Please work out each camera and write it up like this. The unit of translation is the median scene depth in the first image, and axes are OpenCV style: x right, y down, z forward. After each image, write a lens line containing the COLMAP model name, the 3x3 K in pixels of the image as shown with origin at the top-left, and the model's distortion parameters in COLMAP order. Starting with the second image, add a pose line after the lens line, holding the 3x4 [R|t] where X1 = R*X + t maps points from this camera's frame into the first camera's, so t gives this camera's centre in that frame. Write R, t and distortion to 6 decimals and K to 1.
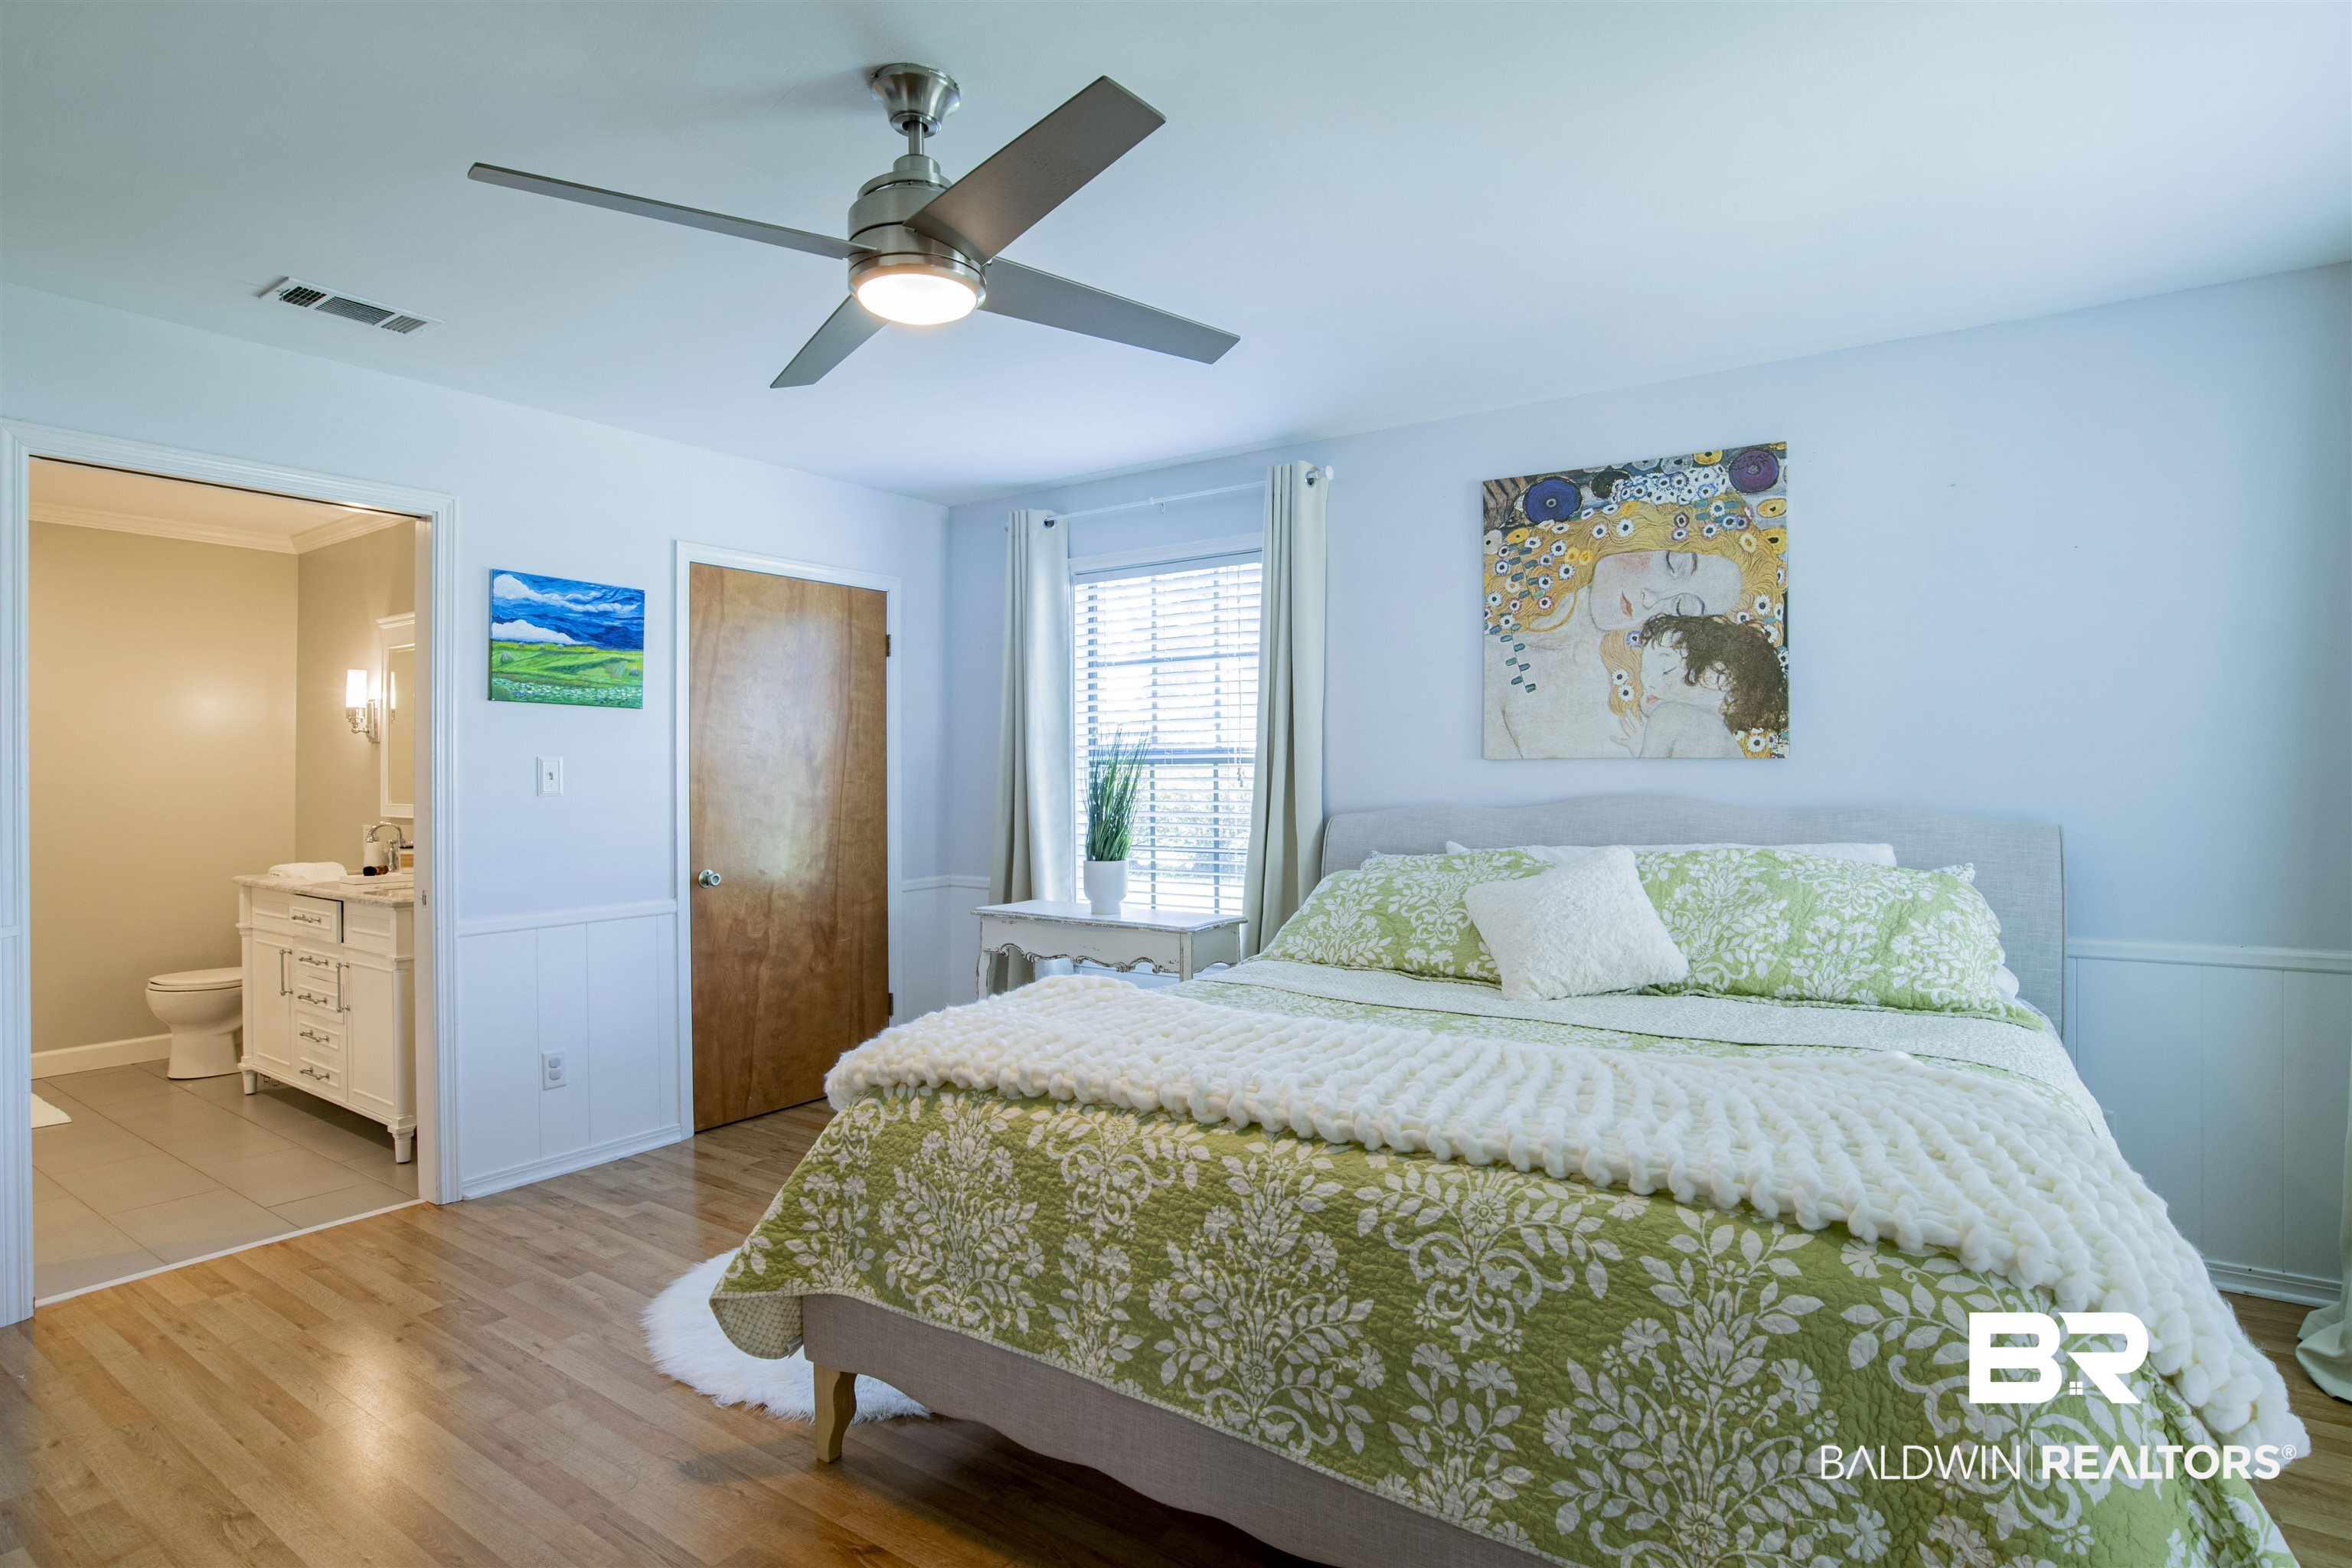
lens RADIAL K [[1206.0, 0, 1200.5], [0, 1206.0, 762.7], [0, 0, 1]] dist [-0.055908, 0.019136]
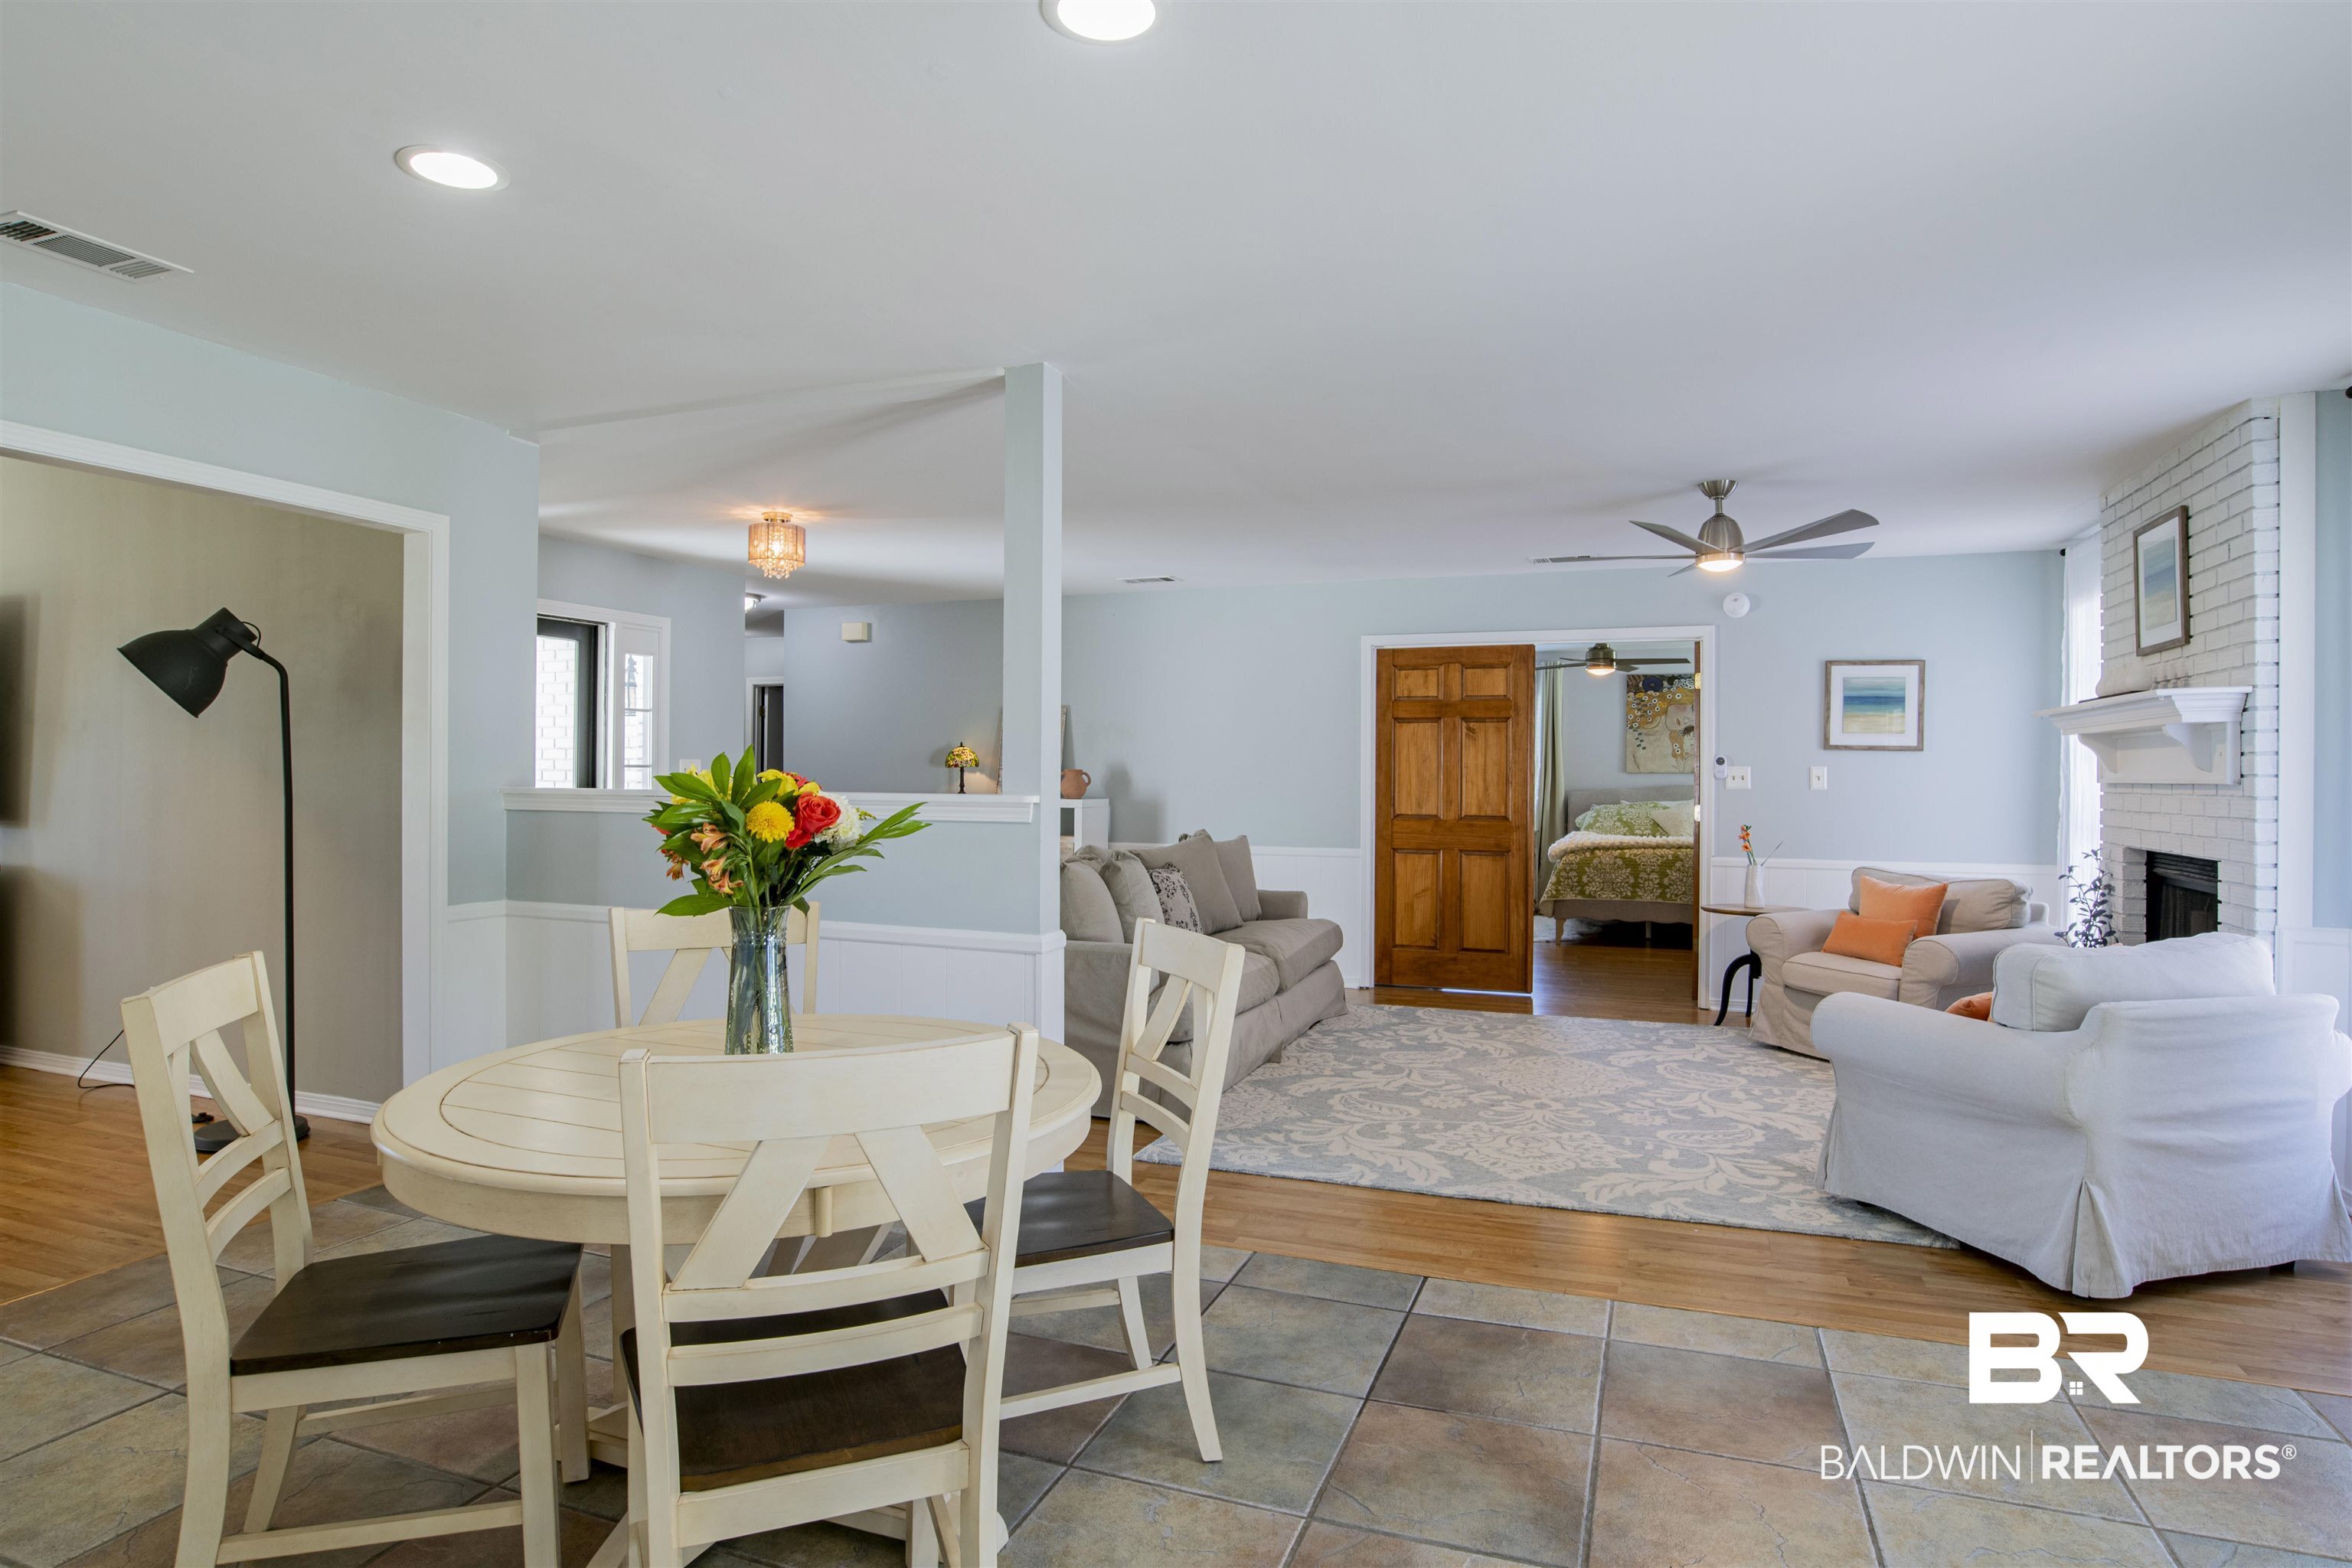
lens RADIAL K [[1239.9, 0, 1248.5], [0, 1239.9, 790.0], [0, 0, 1]] dist [-0.028803, -0.000035]
pose [[0.966743, 0.003936, 0.255719, -1.844061], [-0.008717, 0.999808, 0.017567, -0.007002], [-0.255600, -0.019212, 0.966592, -2.150455]]
